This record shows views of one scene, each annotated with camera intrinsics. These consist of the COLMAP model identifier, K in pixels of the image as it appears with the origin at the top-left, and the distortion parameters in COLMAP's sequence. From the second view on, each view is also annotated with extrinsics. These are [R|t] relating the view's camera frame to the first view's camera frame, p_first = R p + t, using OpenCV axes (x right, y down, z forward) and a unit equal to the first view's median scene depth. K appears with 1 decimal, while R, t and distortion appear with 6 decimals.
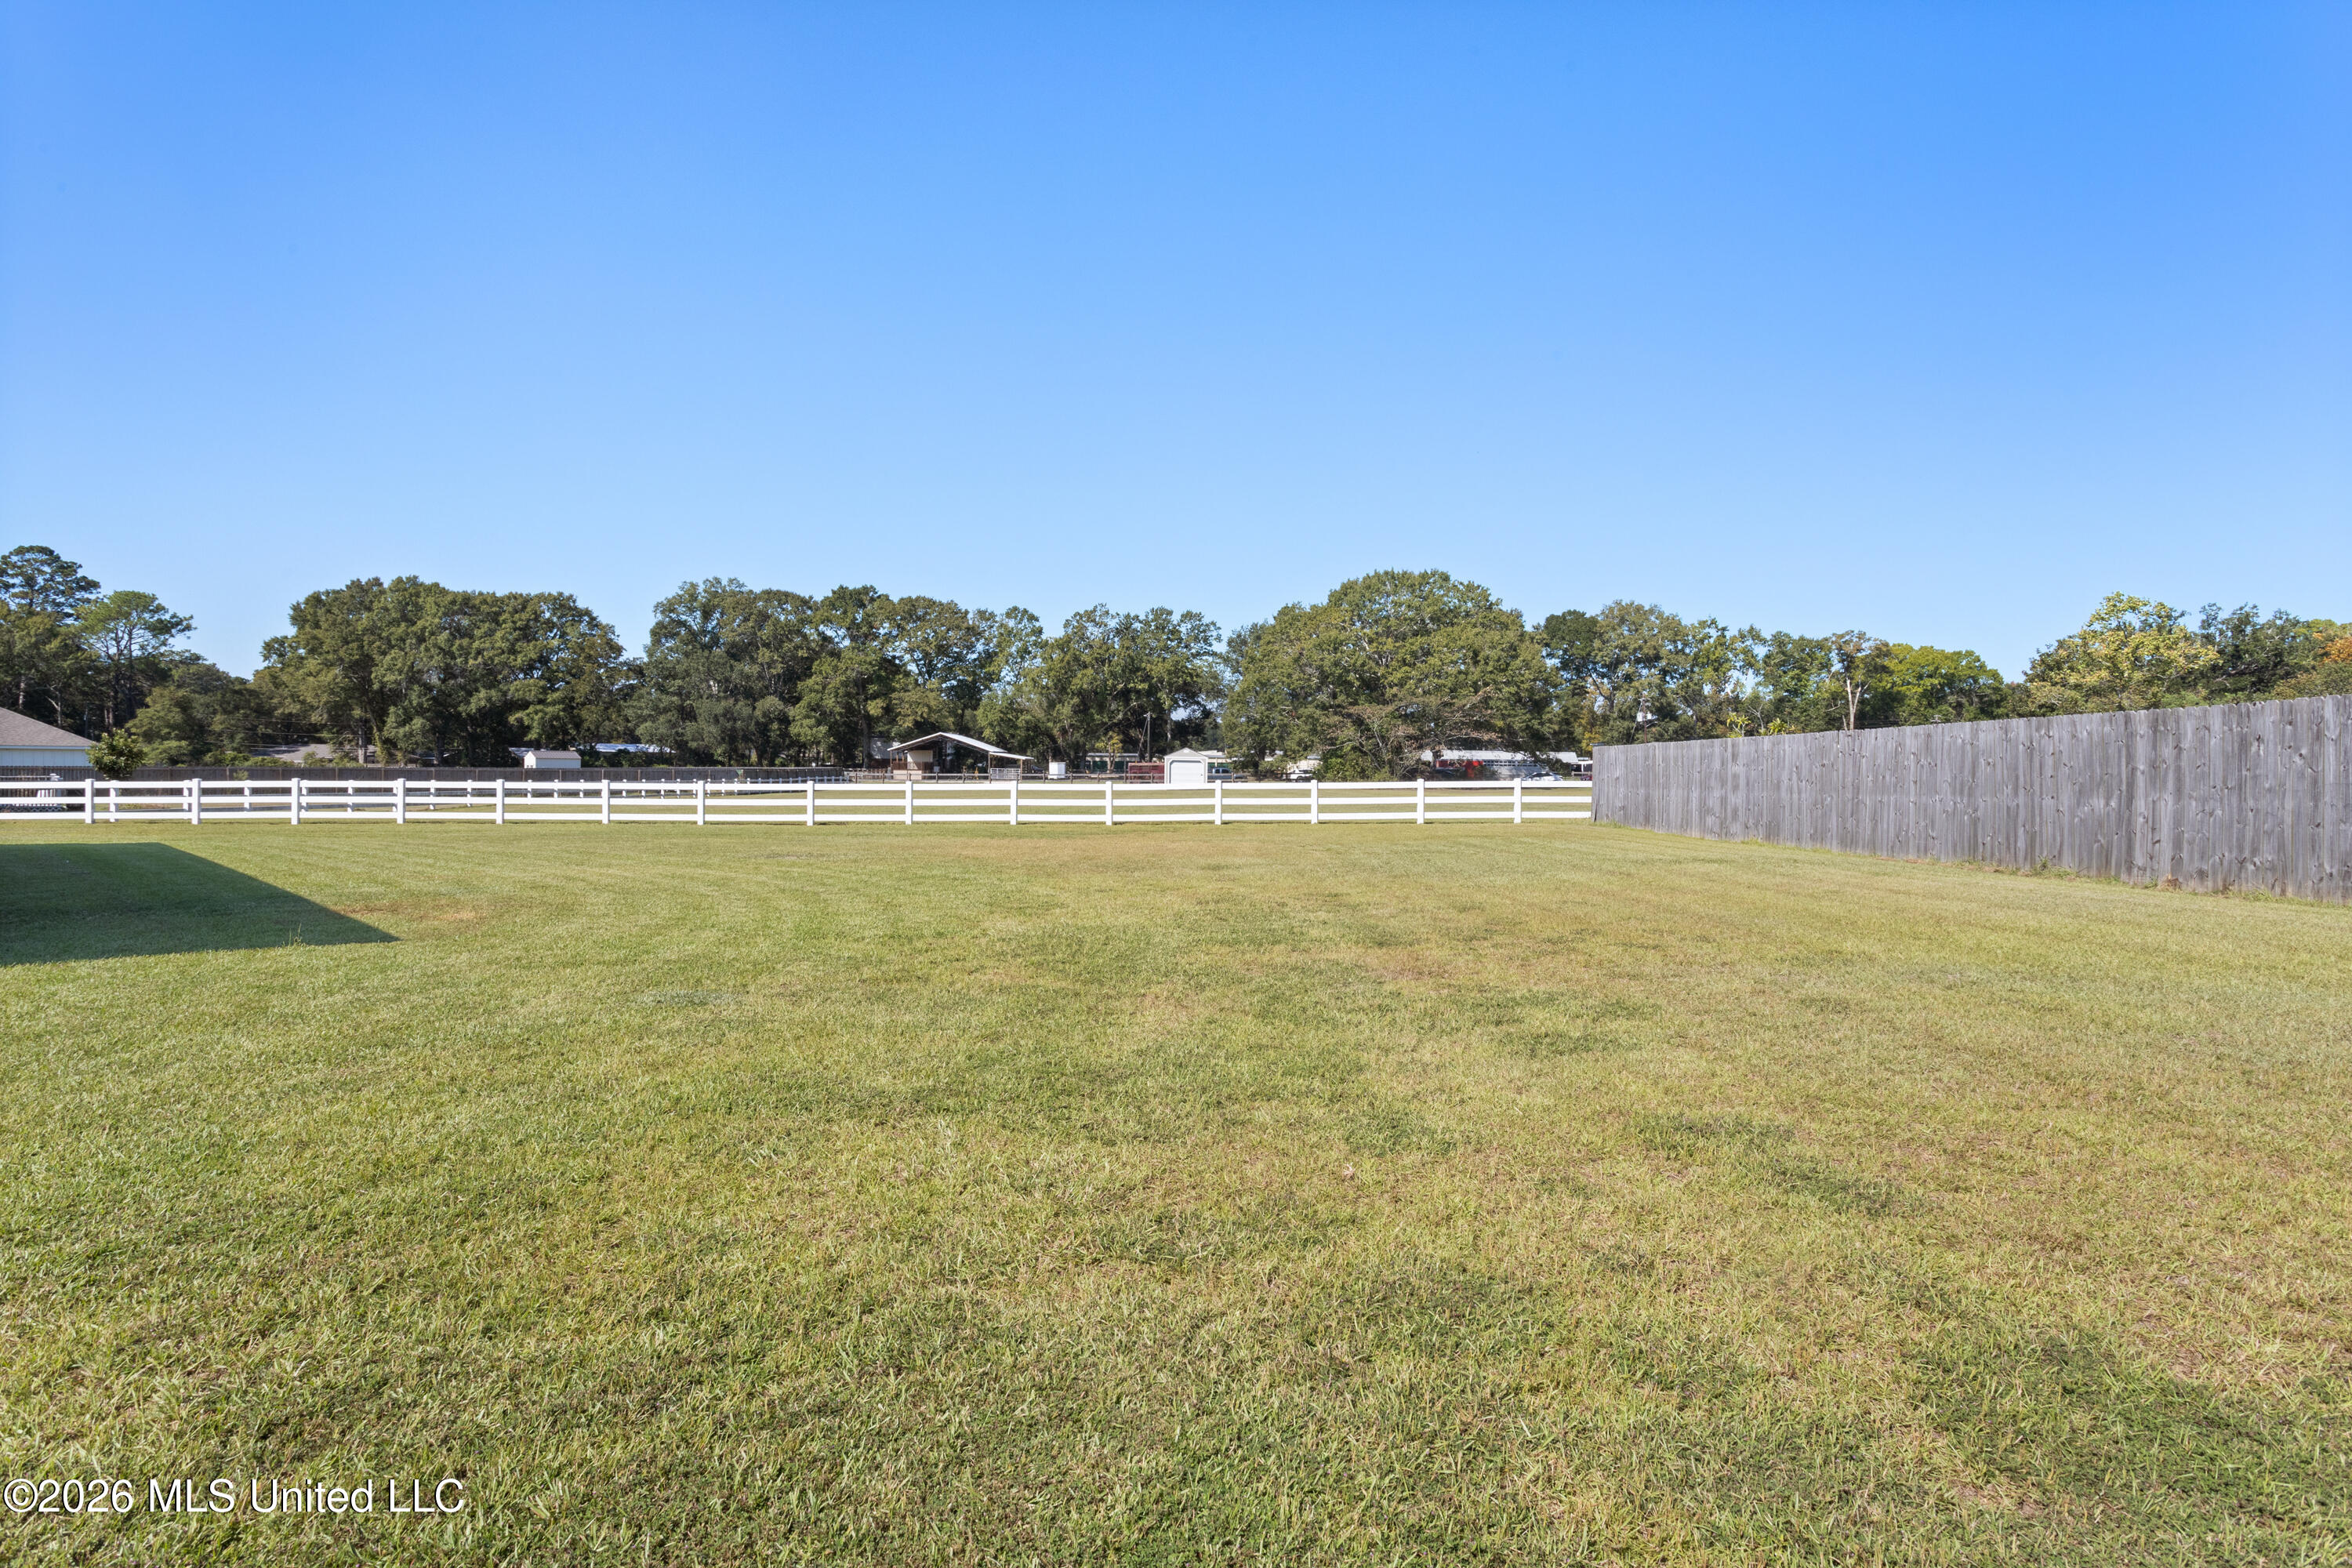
lens RADIAL K [[1285.4, 0, 1175.6], [0, 1285.4, 778.7], [0, 0, 1]] dist [-0.000904, 0.000673]
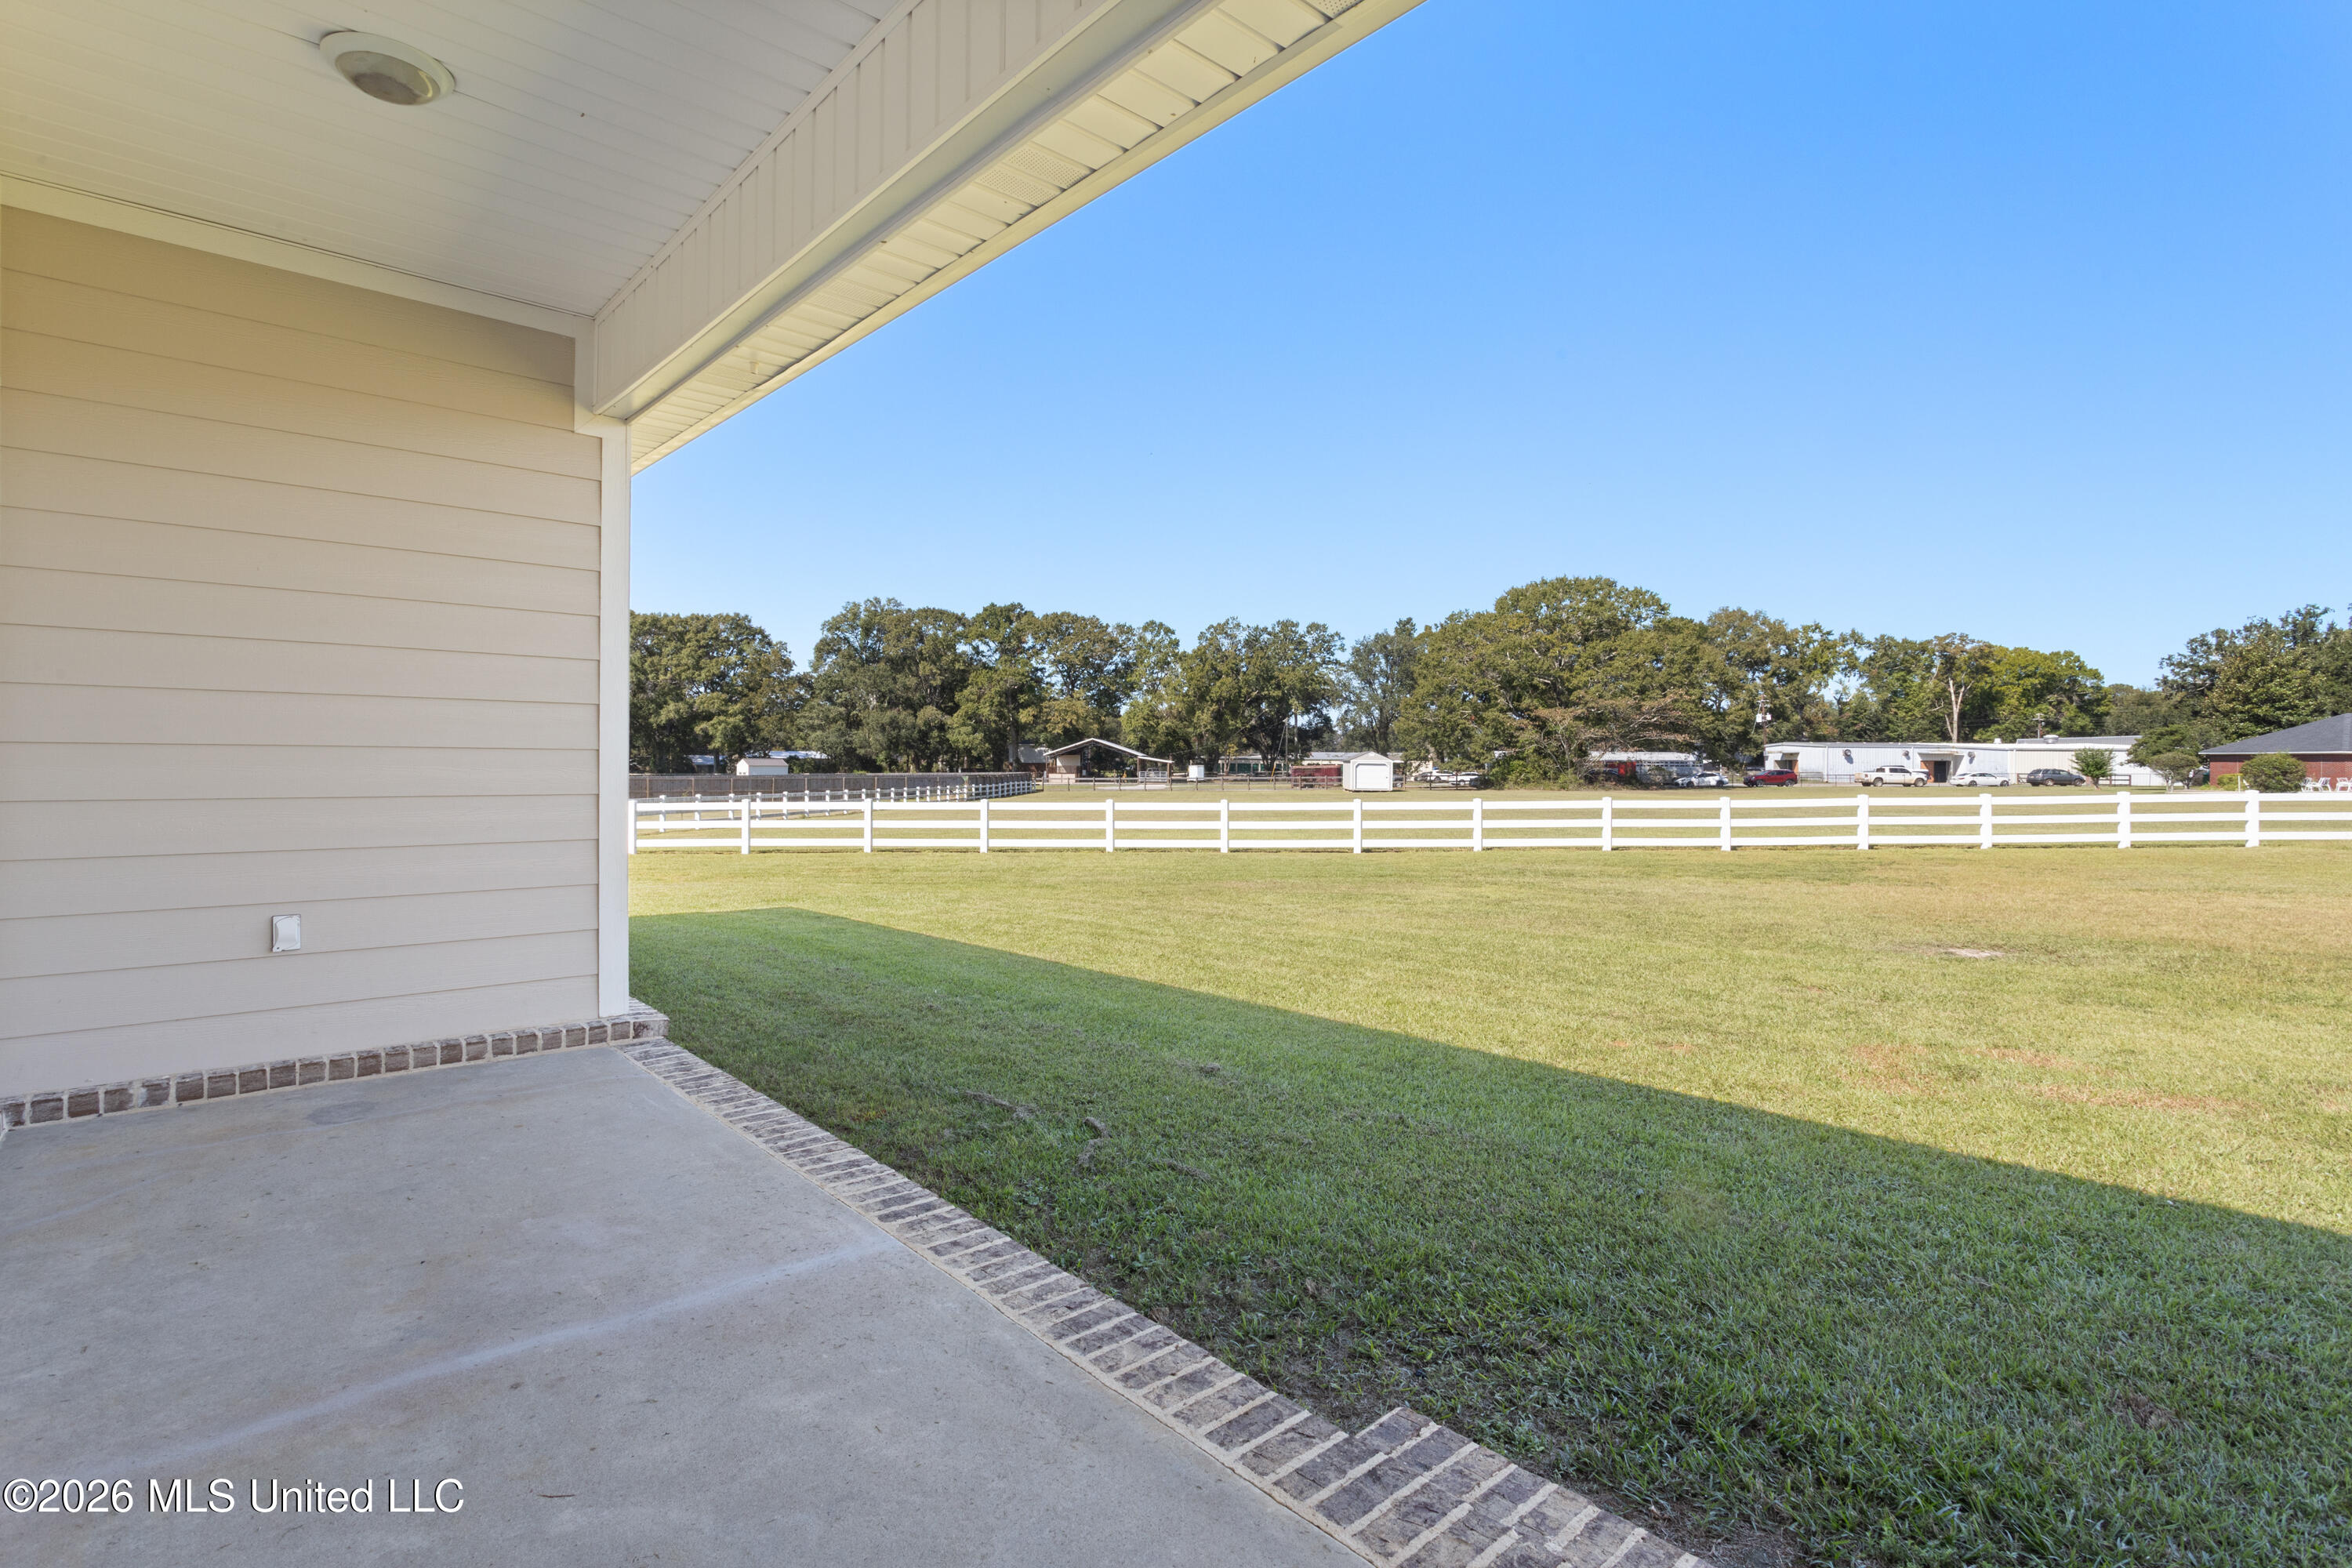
lens RADIAL K [[1126.5, 0, 1141.5], [0, 1126.5, 764.4], [0, 0, 1]] dist [0.004272, 0.000899]
pose [[0.998646, -0.006728, -0.051591, -0.086598], [0.006141, 0.999915, -0.011525, -0.002957], [0.051664, 0.011193, 0.998602, 0.060354]]
